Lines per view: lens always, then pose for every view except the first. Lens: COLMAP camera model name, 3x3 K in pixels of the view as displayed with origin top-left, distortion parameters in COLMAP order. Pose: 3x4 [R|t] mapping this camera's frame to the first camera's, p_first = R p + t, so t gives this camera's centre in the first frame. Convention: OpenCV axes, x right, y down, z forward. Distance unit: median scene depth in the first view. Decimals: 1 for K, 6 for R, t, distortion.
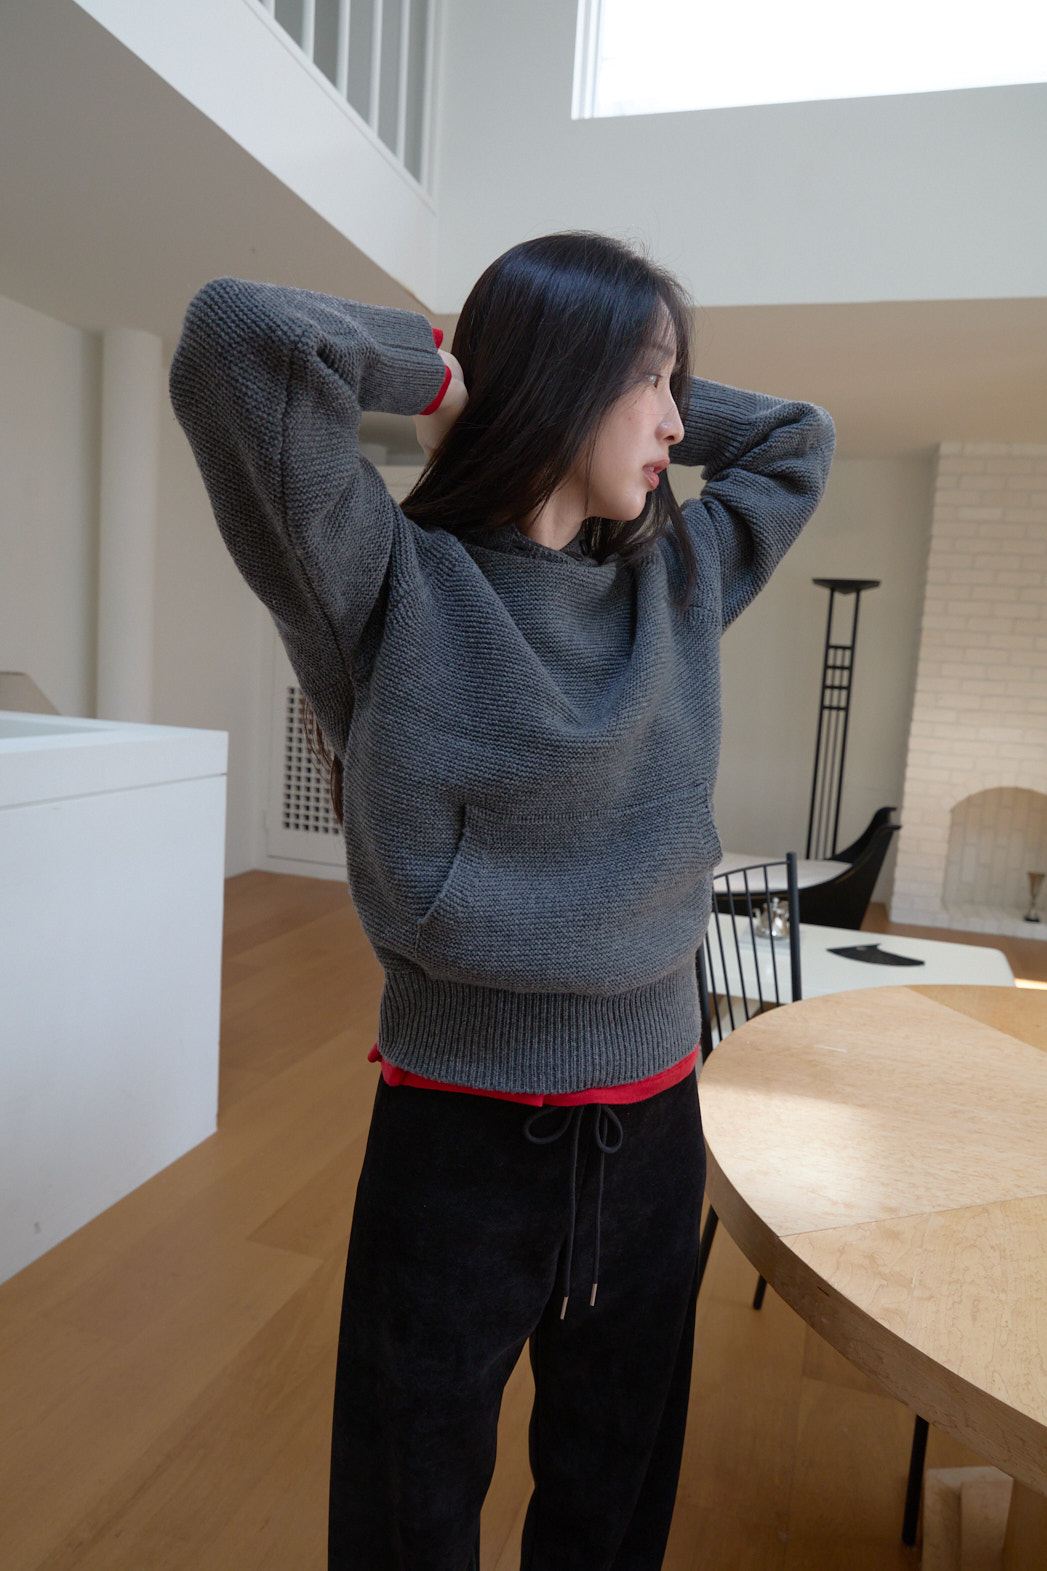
lens RADIAL K [[1050.3, 0, 522.7], [0, 1050.3, 794.4], [0, 0, 1]] dist [-0.002210, 0.002266]
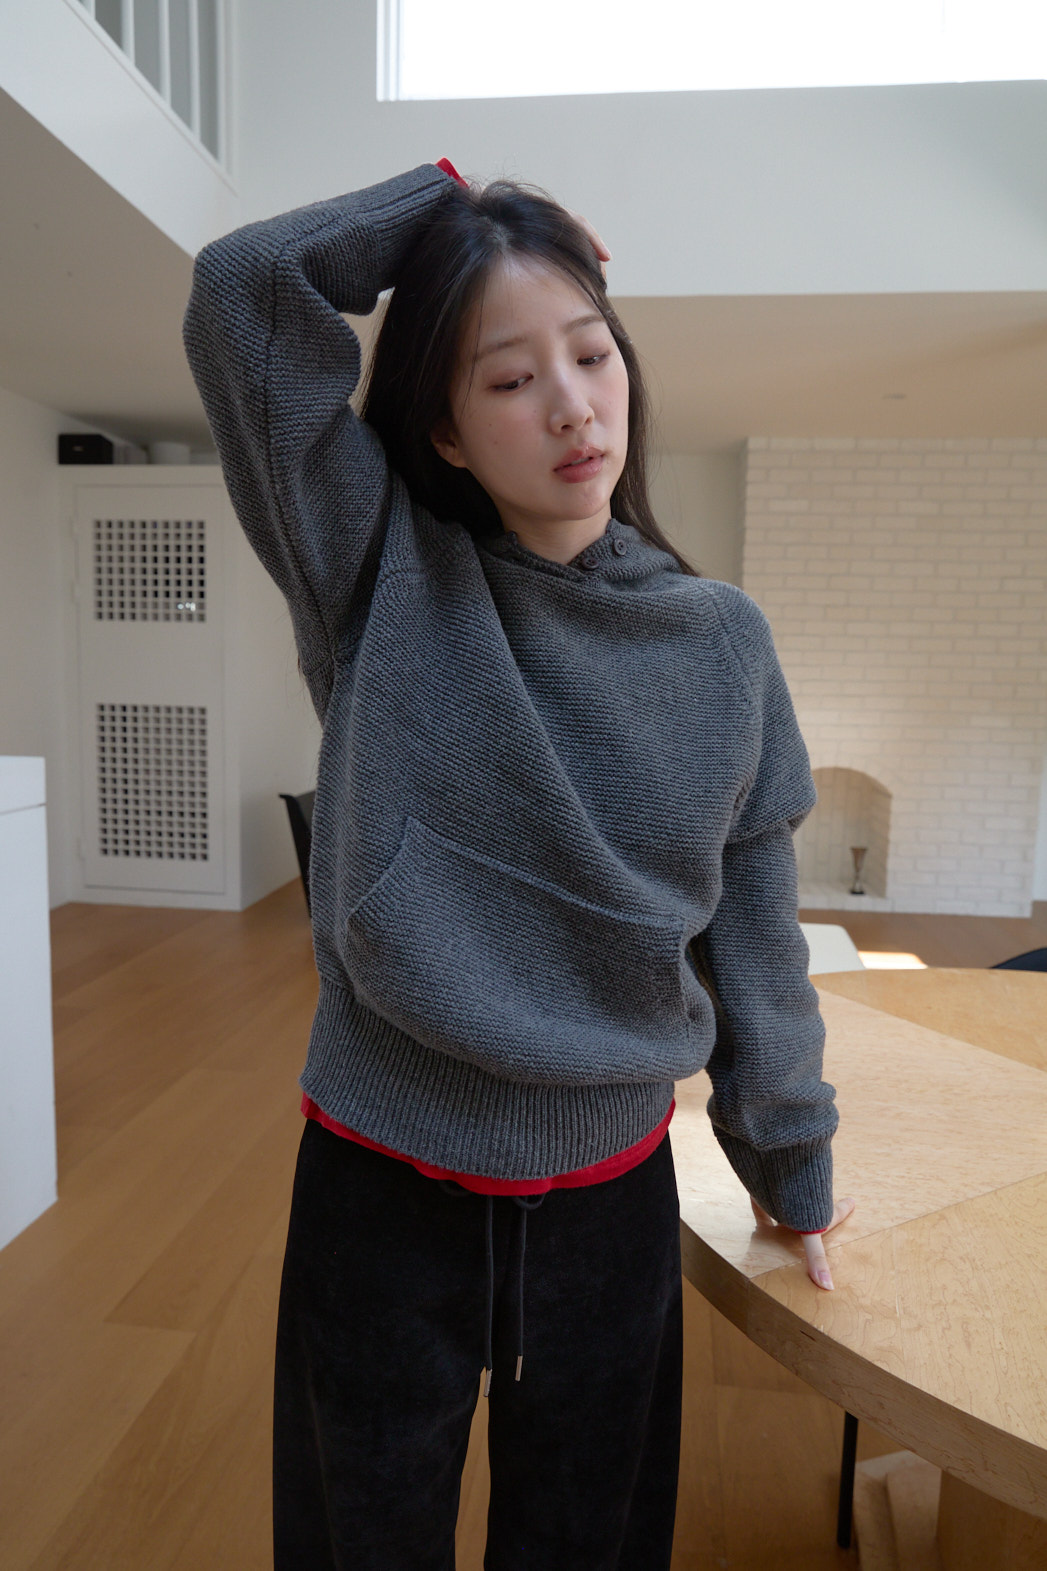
lens RADIAL K [[1050.3, 0, 519.6], [0, 1050.3, 794.0], [0, 0, 1]] dist [-0.002210, 0.002266]
pose [[0.984280, -0.060487, 0.165932, -0.025489], [0.060650, 0.998151, 0.004091, -0.005859], [-0.165872, 0.006037, 0.986129, 0.038122]]
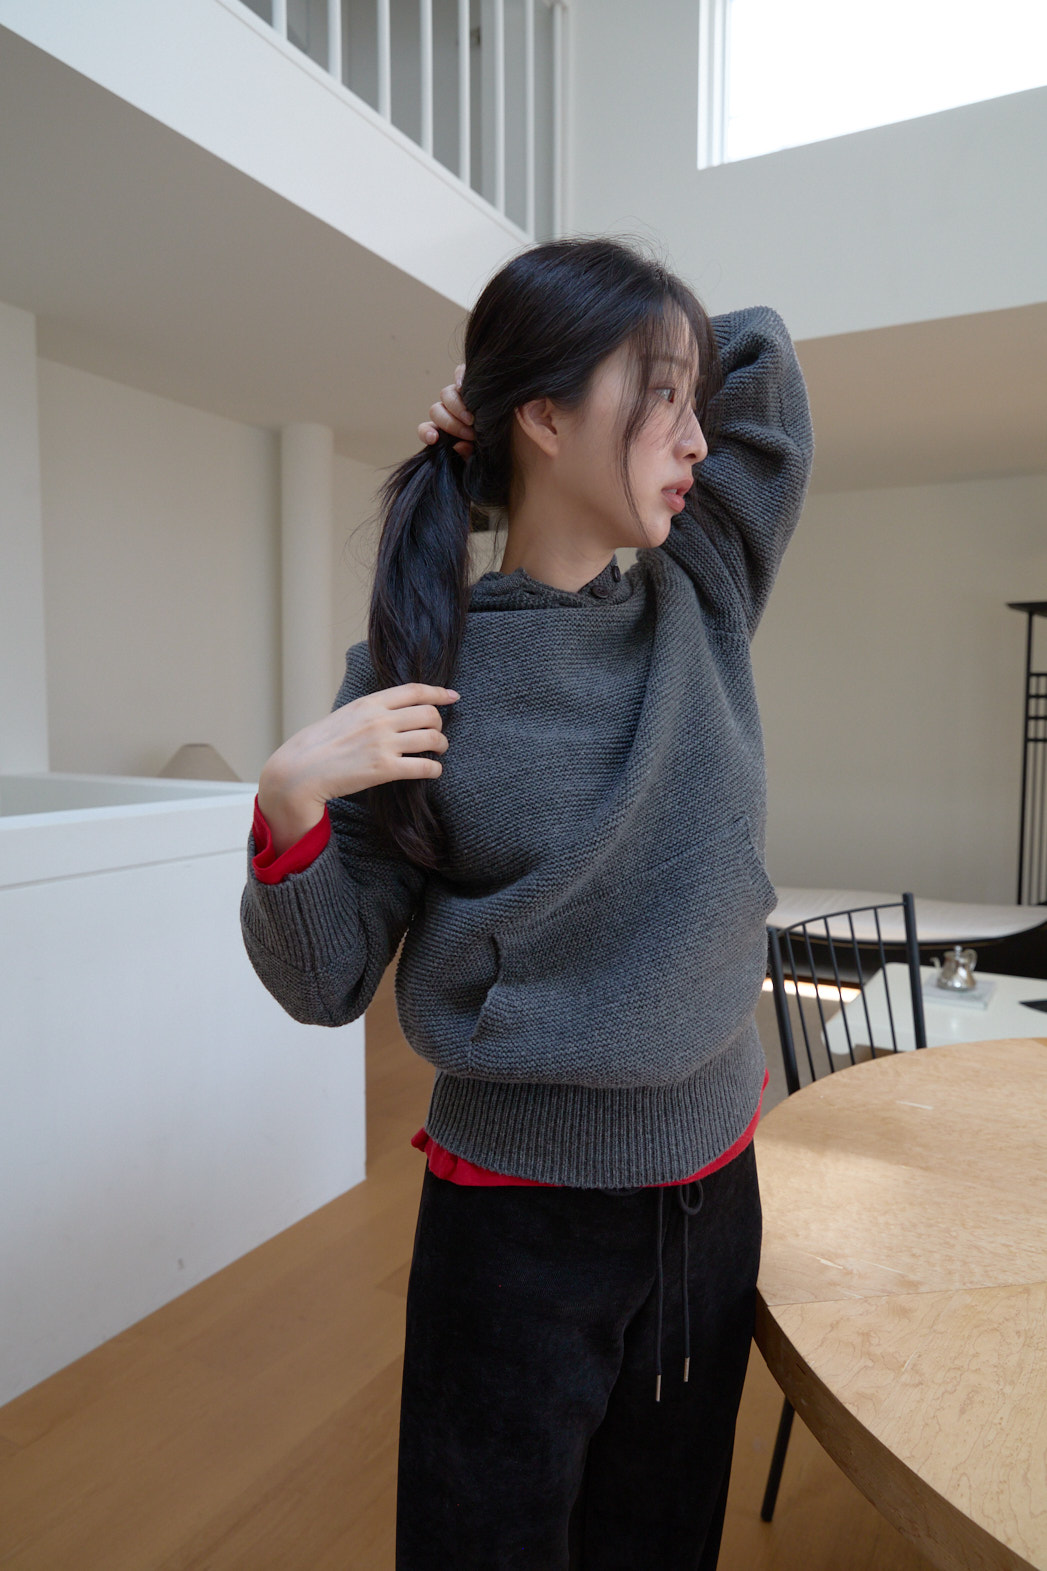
lens RADIAL K [[1050.3, 0, 526.5], [0, 1050.3, 795.4], [0, 0, 1]] dist [-0.002210, 0.002266]
pose [[0.977876, -0.039431, -0.205433, 0.076265], [0.028884, 0.998118, -0.054088, 0.005912], [0.207179, 0.046957, 0.977175, 0.011597]]
